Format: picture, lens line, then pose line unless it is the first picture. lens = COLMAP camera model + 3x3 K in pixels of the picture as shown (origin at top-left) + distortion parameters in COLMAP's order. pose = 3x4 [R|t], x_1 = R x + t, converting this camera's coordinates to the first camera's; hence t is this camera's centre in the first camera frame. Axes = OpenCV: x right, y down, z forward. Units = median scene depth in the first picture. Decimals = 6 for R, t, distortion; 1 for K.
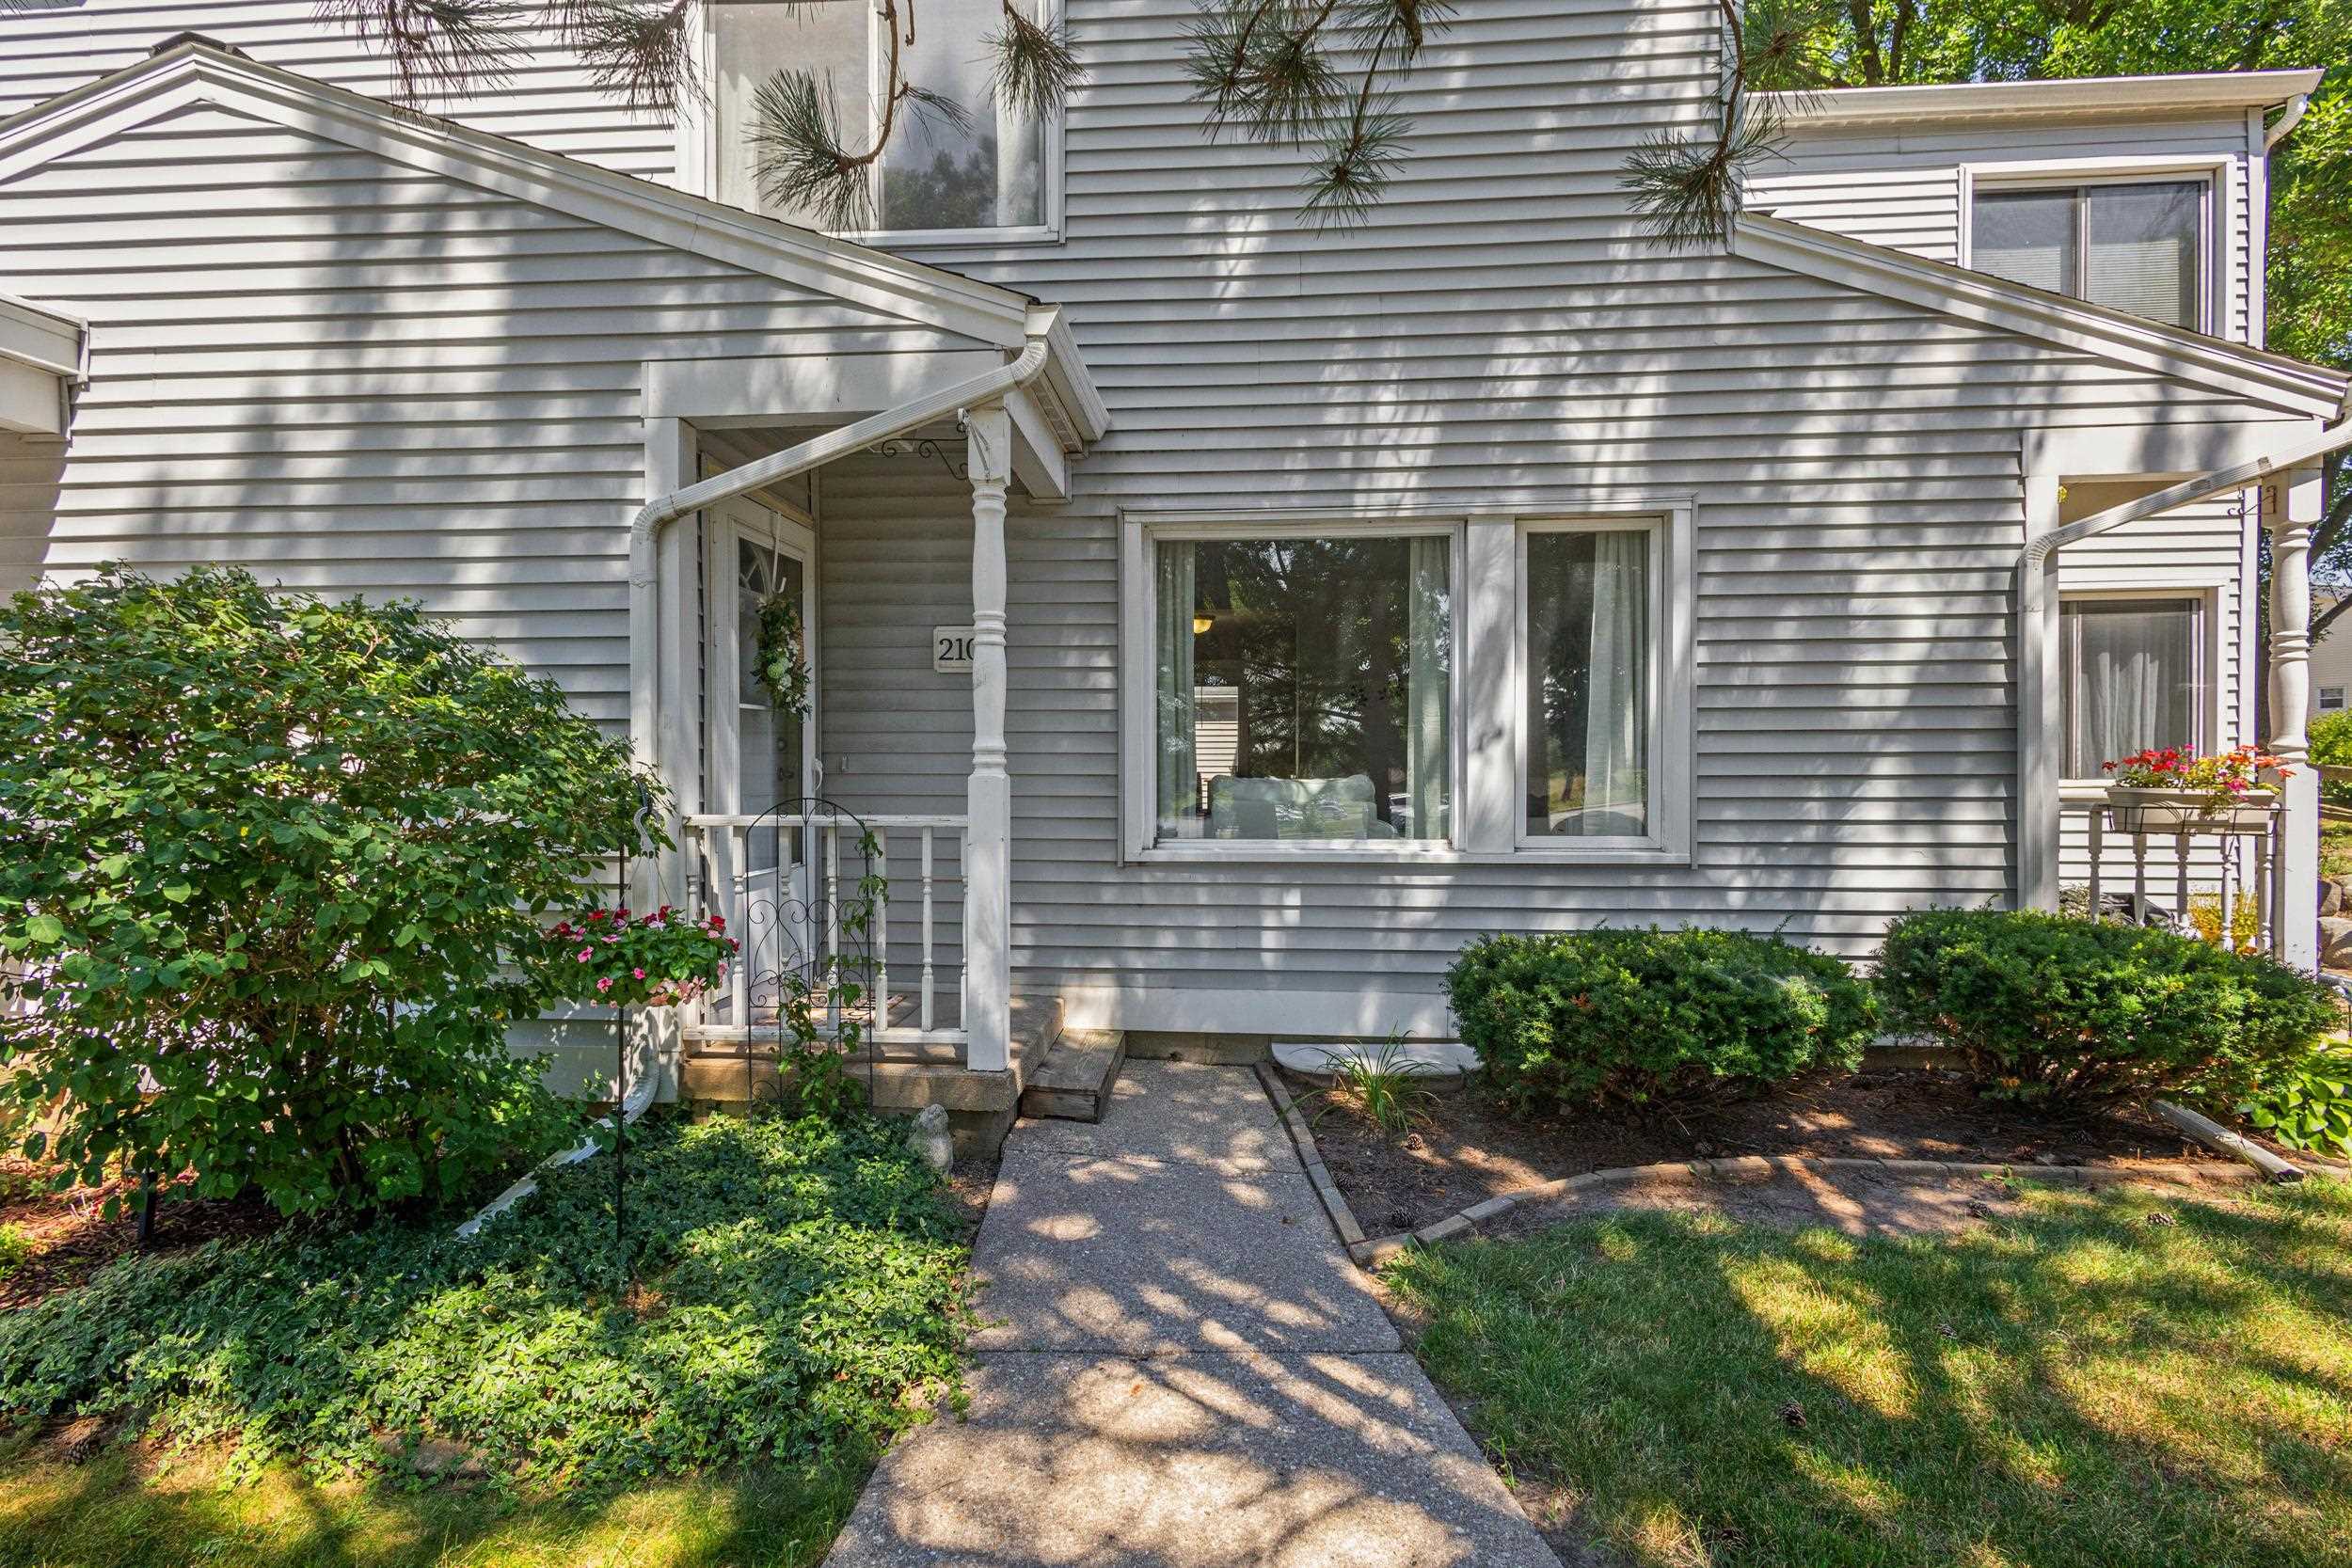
lens RADIAL K [[1072.2, 0, 1171.2], [0, 1072.2, 764.6], [0, 0, 1]] dist [0.008529, -0.000433]
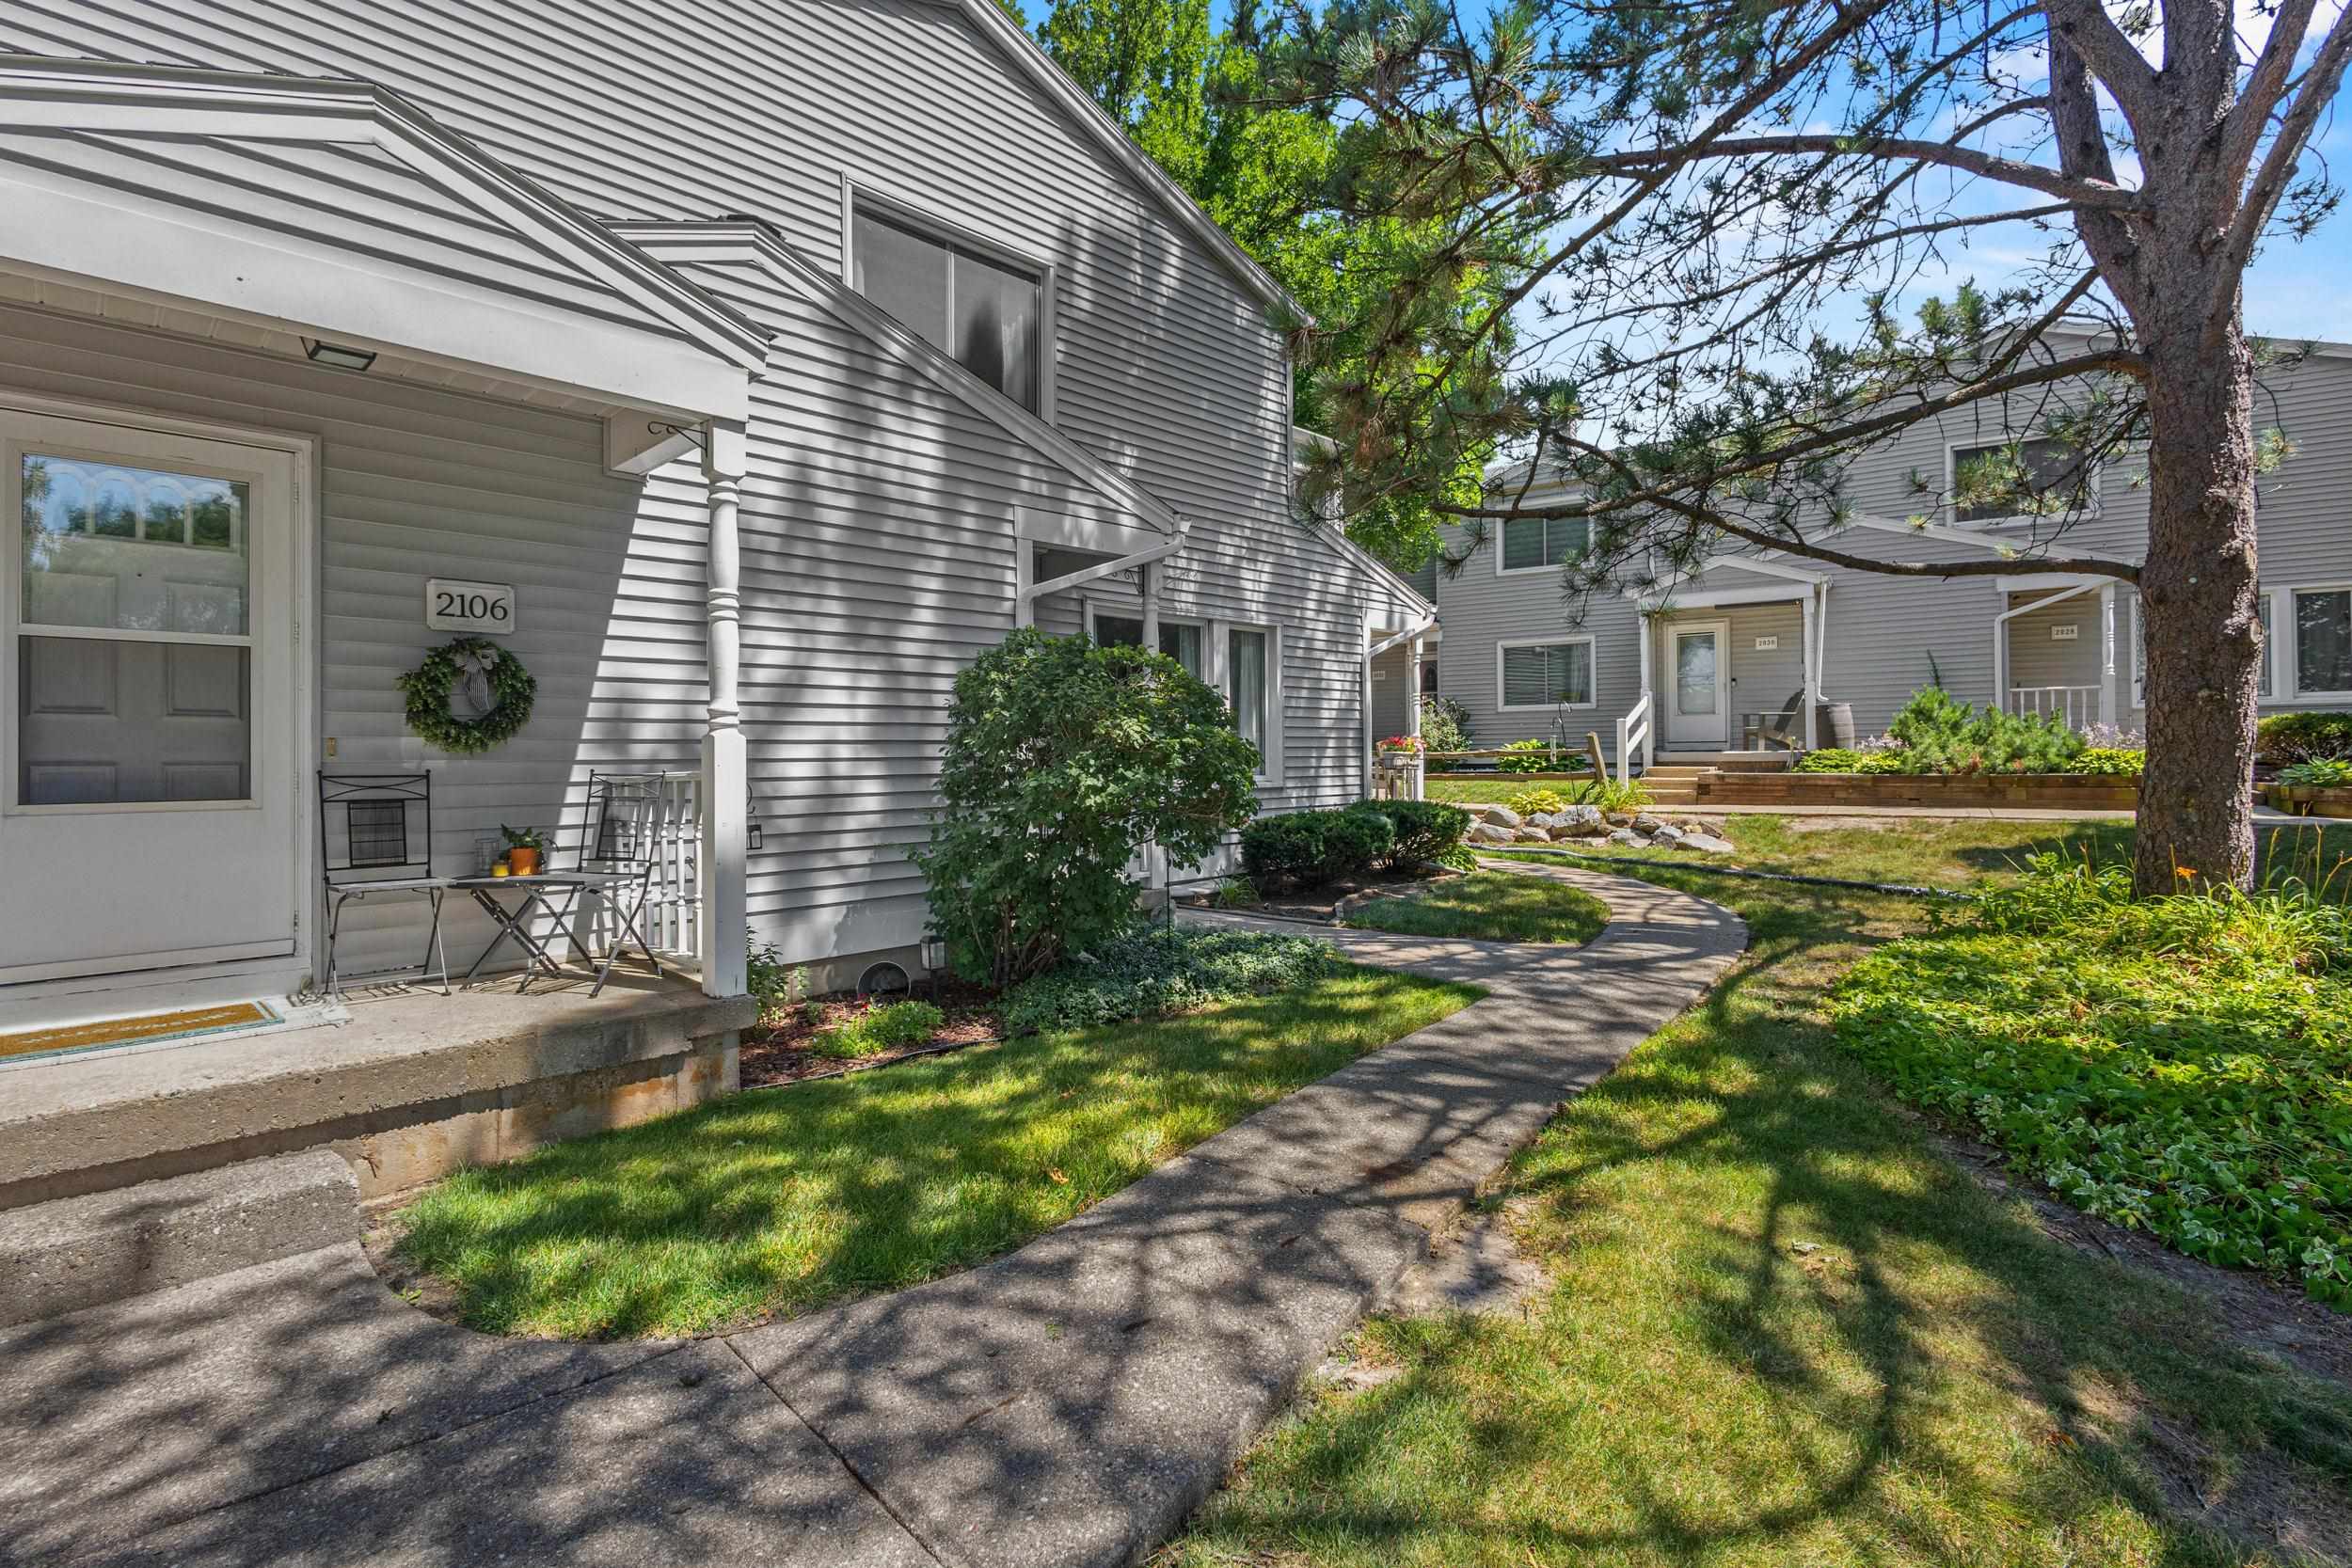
lens RADIAL K [[1066.0, 0, 1149.1], [0, 1066.0, 741.7], [0, 0, 1]] dist [0.000250, 0.000091]
pose [[0.663369, 0.005811, 0.748270, -1.346549], [0.010735, 0.999793, -0.017281, 0.034606], [-0.748215, 0.019497, 0.663170, -0.250571]]
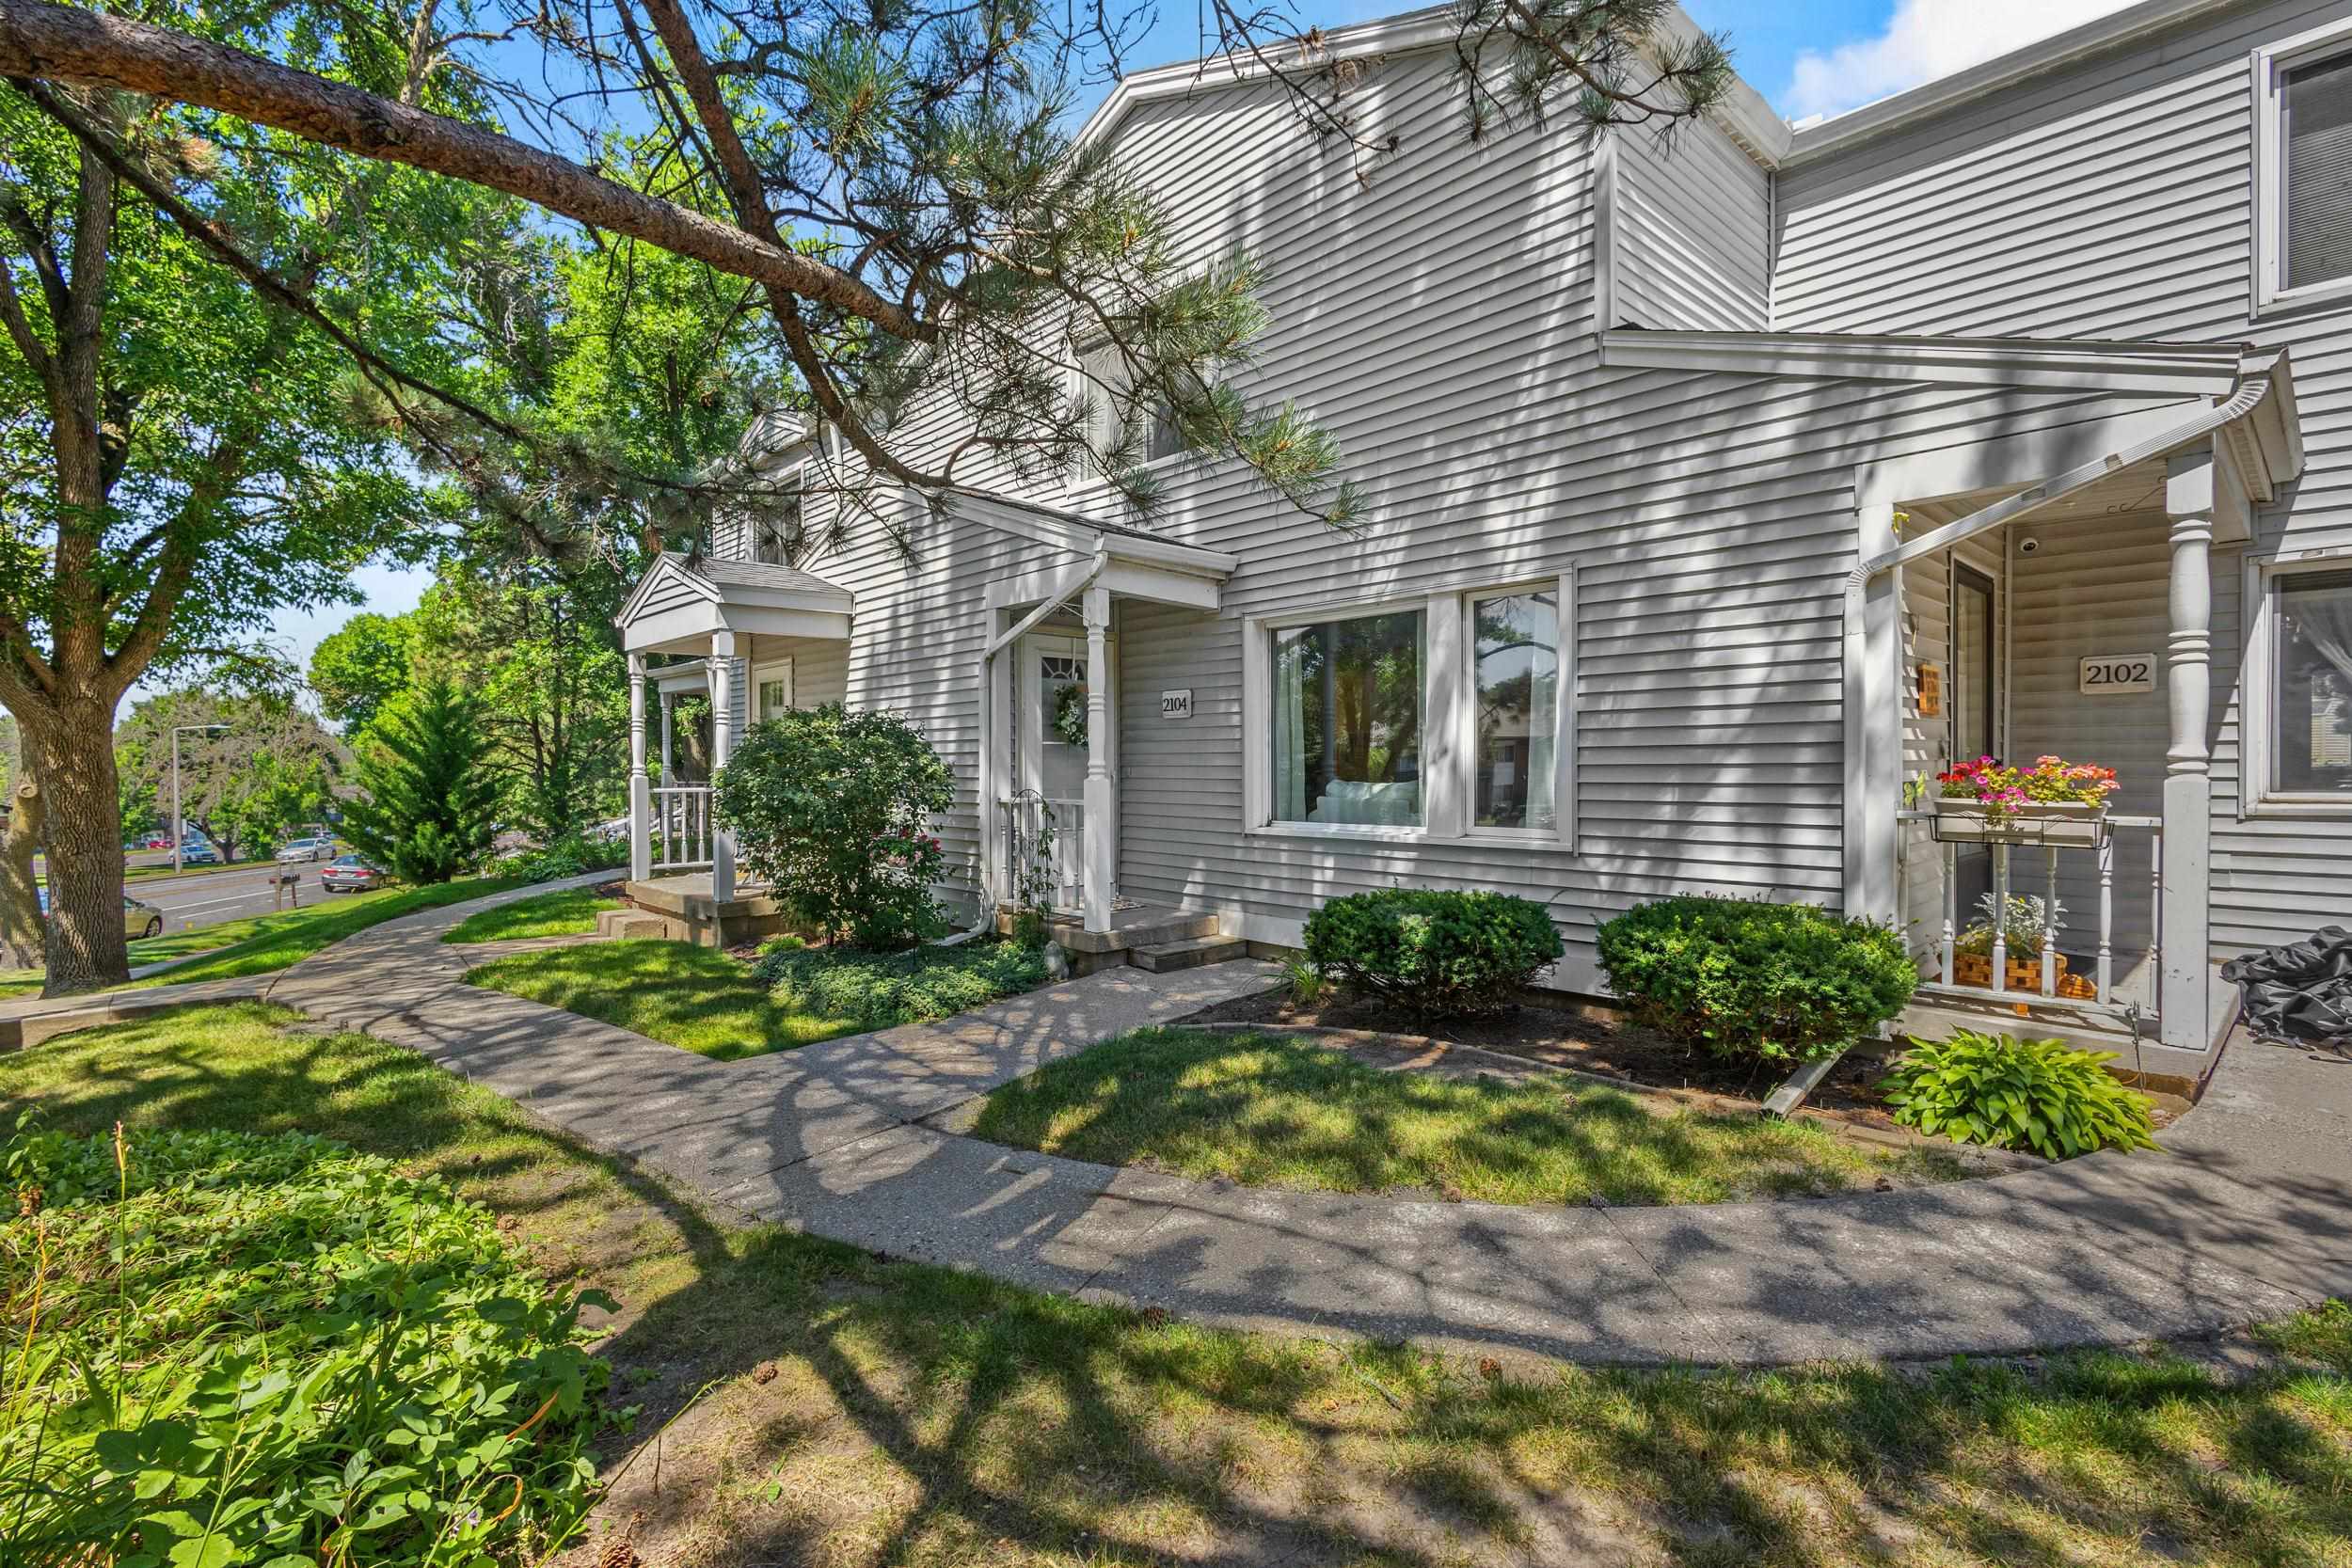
lens RADIAL K [[1077.6, 0, 1176.7], [0, 1077.6, 776.9], [0, 0, 1]] dist [0.004093, 0.000437]
pose [[0.734490, 0.005055, -0.678601, 1.016963], [-0.000248, 0.999974, 0.007180, -0.005603], [0.678620, -0.005105, 0.734472, -0.257958]]
